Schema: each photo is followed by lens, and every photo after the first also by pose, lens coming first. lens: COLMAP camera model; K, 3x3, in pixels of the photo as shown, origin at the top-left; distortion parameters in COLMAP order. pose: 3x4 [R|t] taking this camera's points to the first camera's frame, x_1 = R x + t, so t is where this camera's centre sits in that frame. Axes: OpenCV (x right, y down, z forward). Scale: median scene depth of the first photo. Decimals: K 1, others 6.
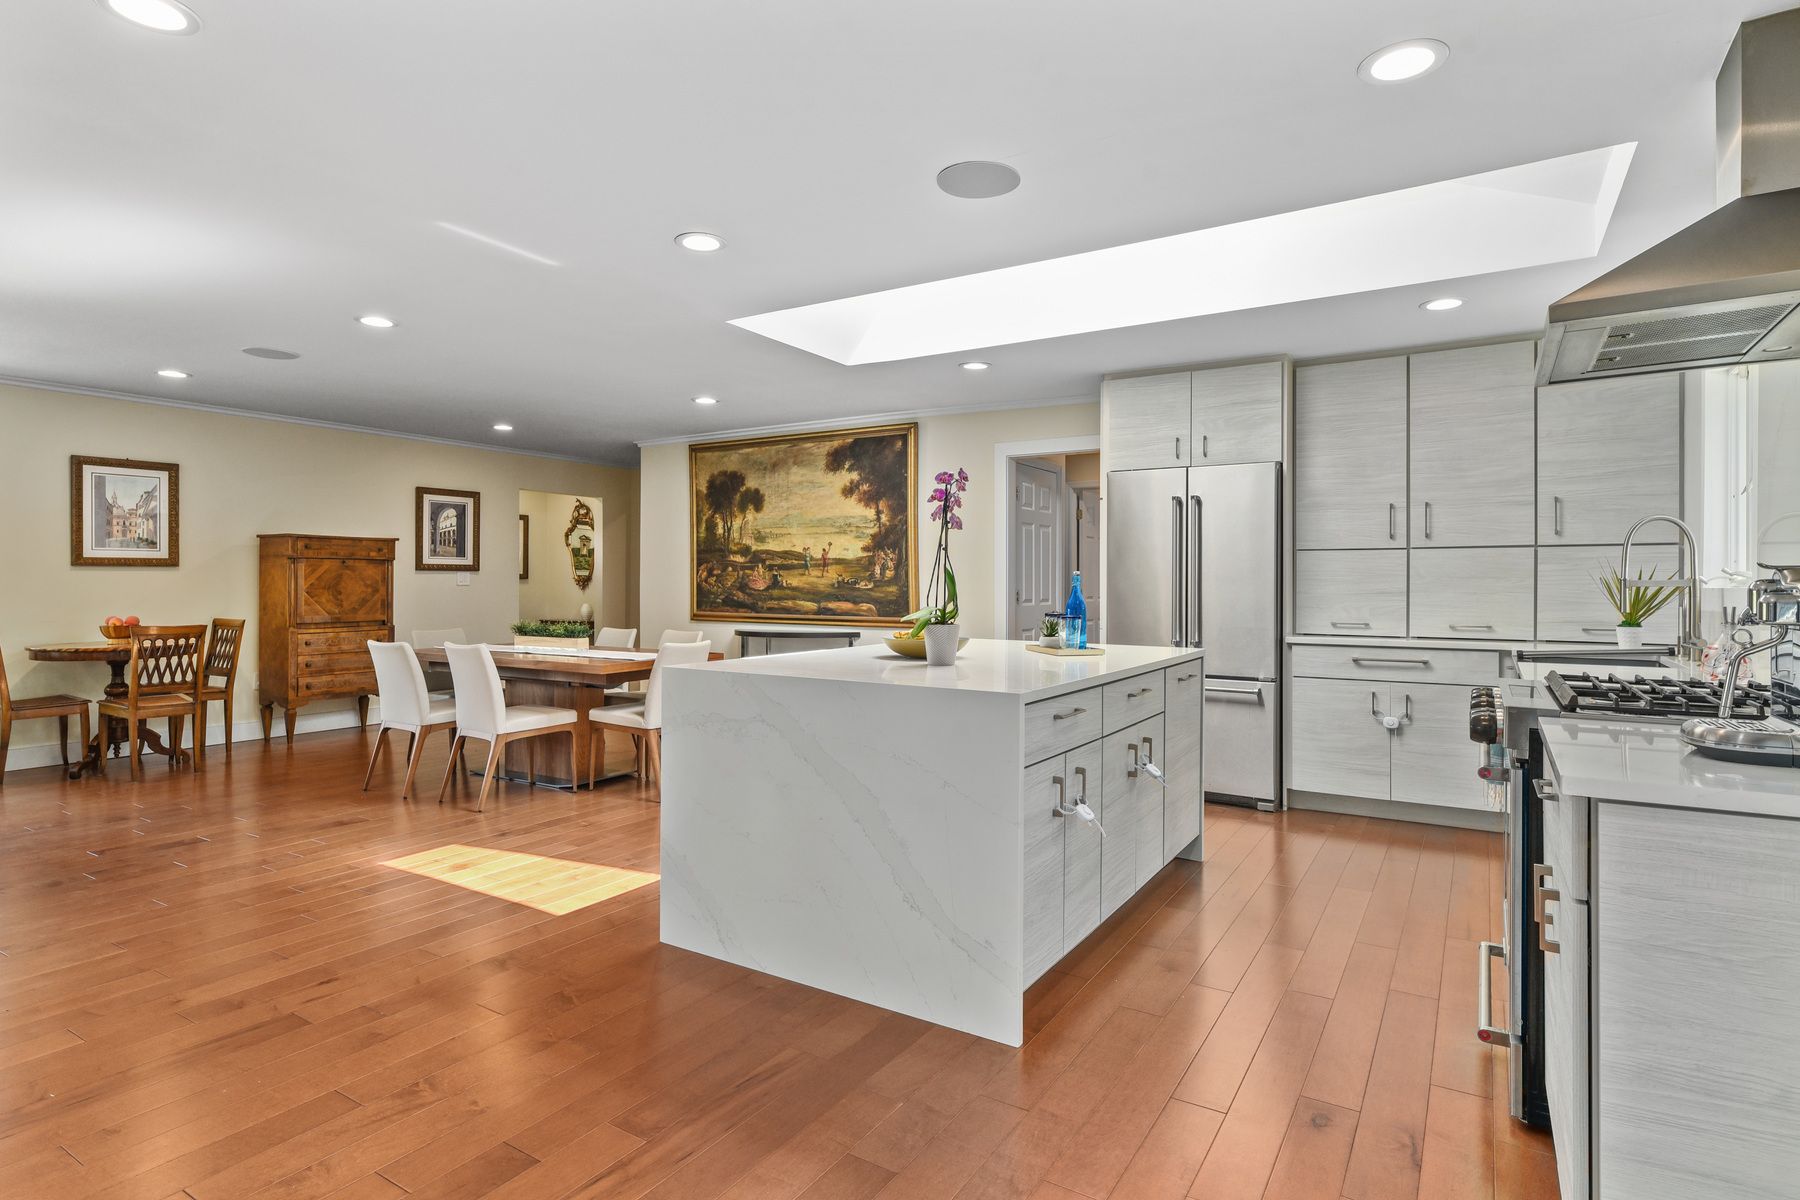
lens RADIAL K [[936.7, 0, 893.1], [0, 936.7, 586.6], [0, 0, 1]] dist [0.016070, -0.001409]
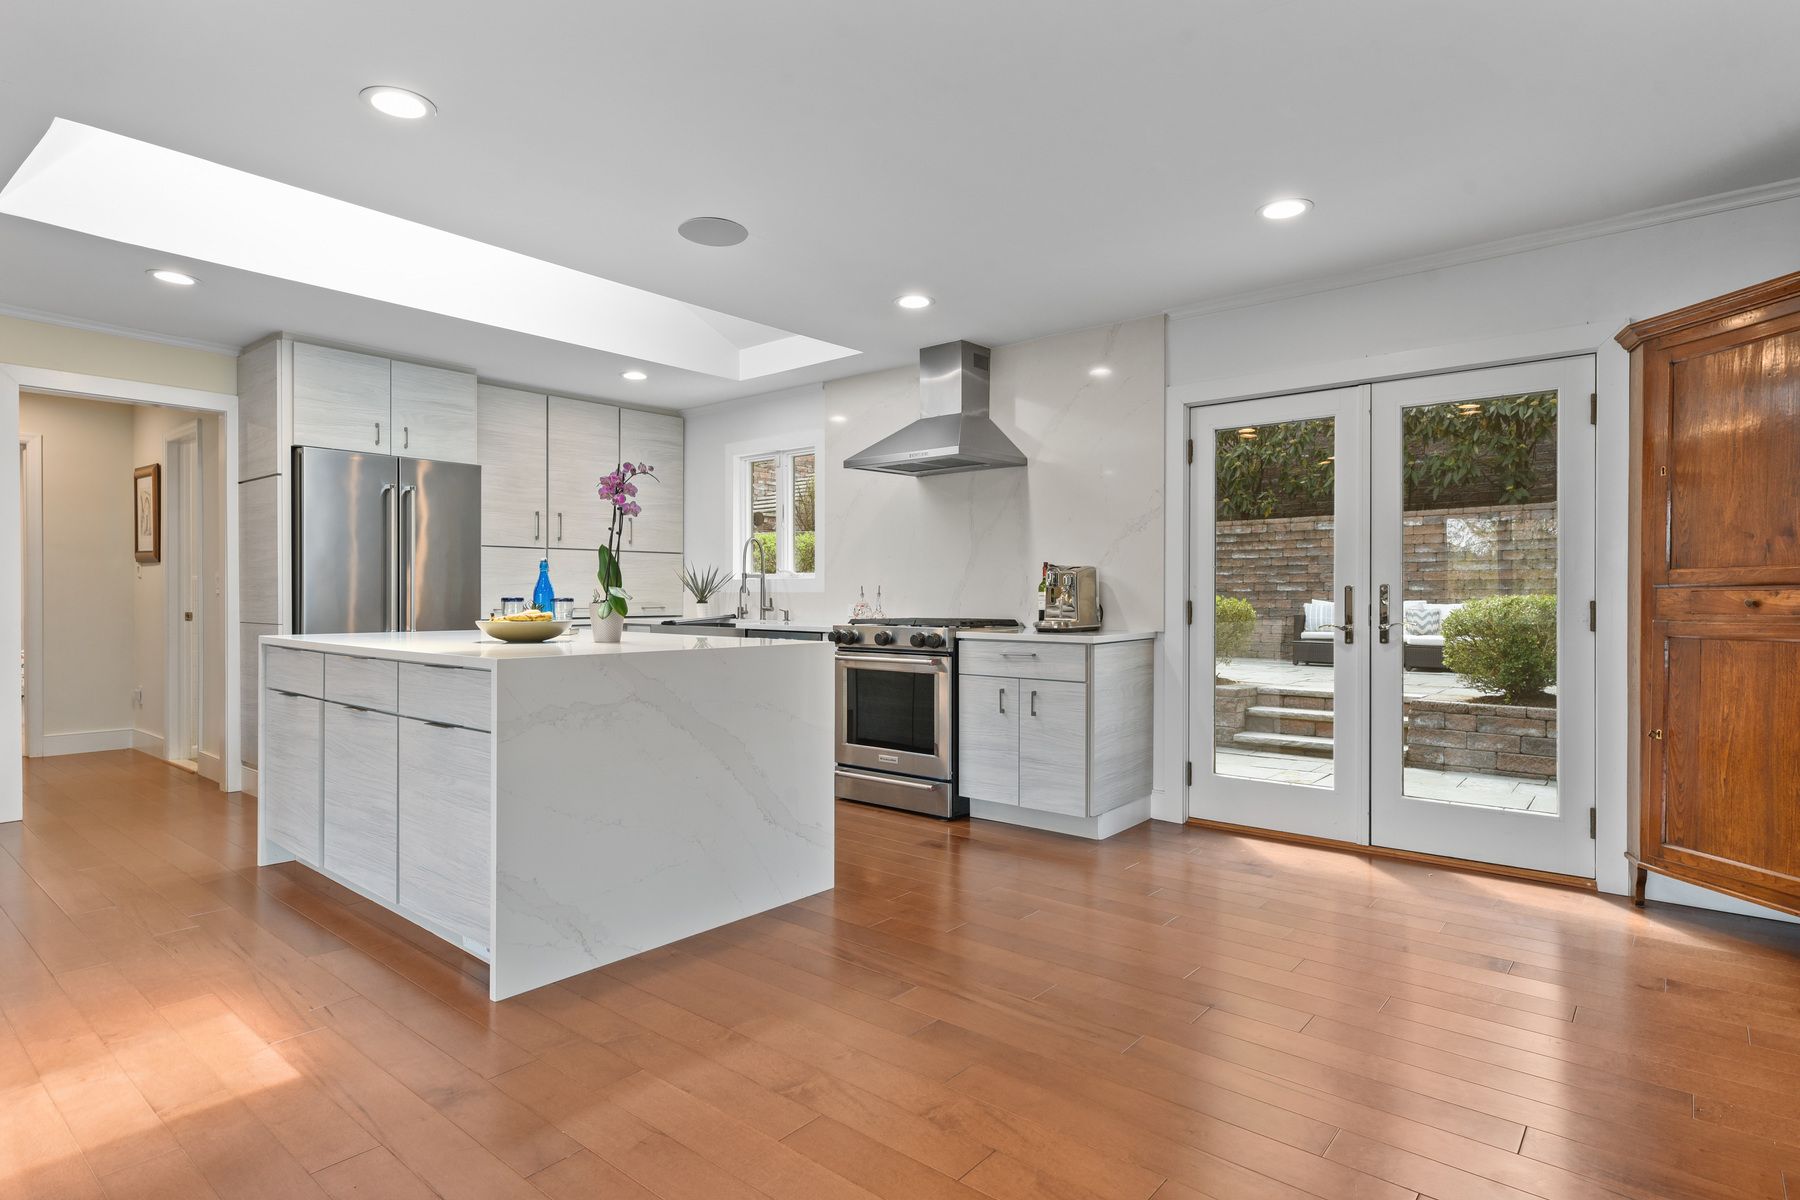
lens RADIAL K [[936.7, 0, 894.8], [0, 936.7, 605.7], [0, 0, 1]] dist [0.016070, -0.001409]
pose [[0.137426, -0.017209, 0.990363, -0.435193], [0.003398, 0.999851, 0.016902, 0.011855], [-0.990506, 0.001043, 0.137464, 0.242127]]
